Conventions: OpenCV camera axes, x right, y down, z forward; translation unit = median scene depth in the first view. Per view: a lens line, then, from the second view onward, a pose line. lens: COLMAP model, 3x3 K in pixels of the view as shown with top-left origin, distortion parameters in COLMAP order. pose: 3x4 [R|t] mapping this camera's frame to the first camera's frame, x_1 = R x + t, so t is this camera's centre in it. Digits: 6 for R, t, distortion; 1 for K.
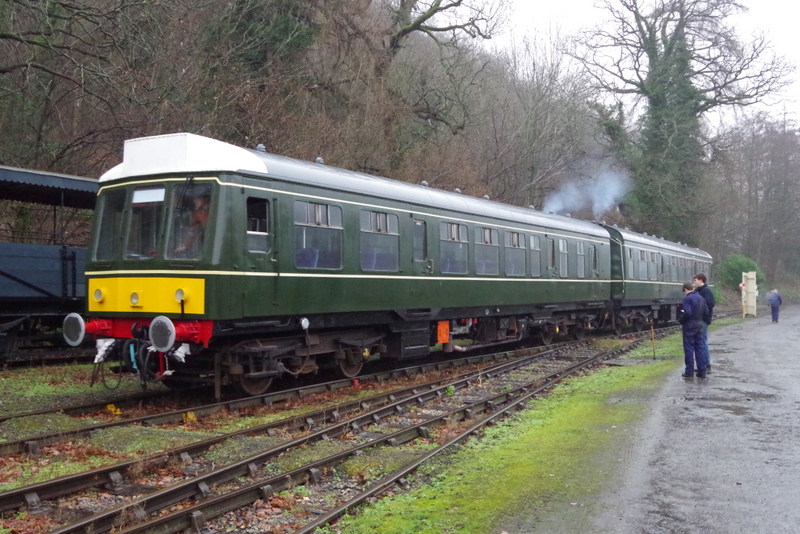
lens RADIAL K [[823.5, 0, 400.5], [0, 823.5, 266.3], [0, 0, 1]] dist [0.011810, 0.000000]
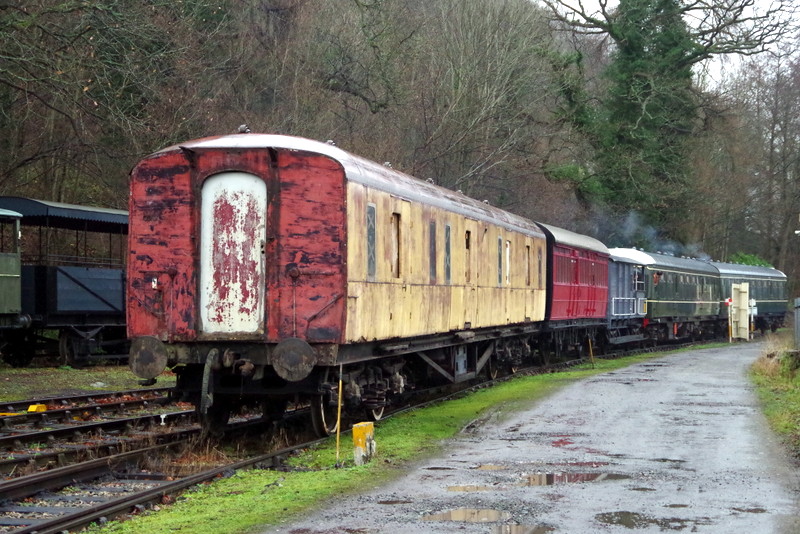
lens RADIAL K [[1656.7, 0, 400.2], [0, 1656.7, 266.8], [0, 0, 1]] dist [0.354237, 0.000000]
pose [[0.989923, 0.009265, 0.141305, -0.102306], [-0.010487, 0.999914, 0.007907, -0.015972], [-0.141219, -0.009309, 0.989935, -0.460187]]
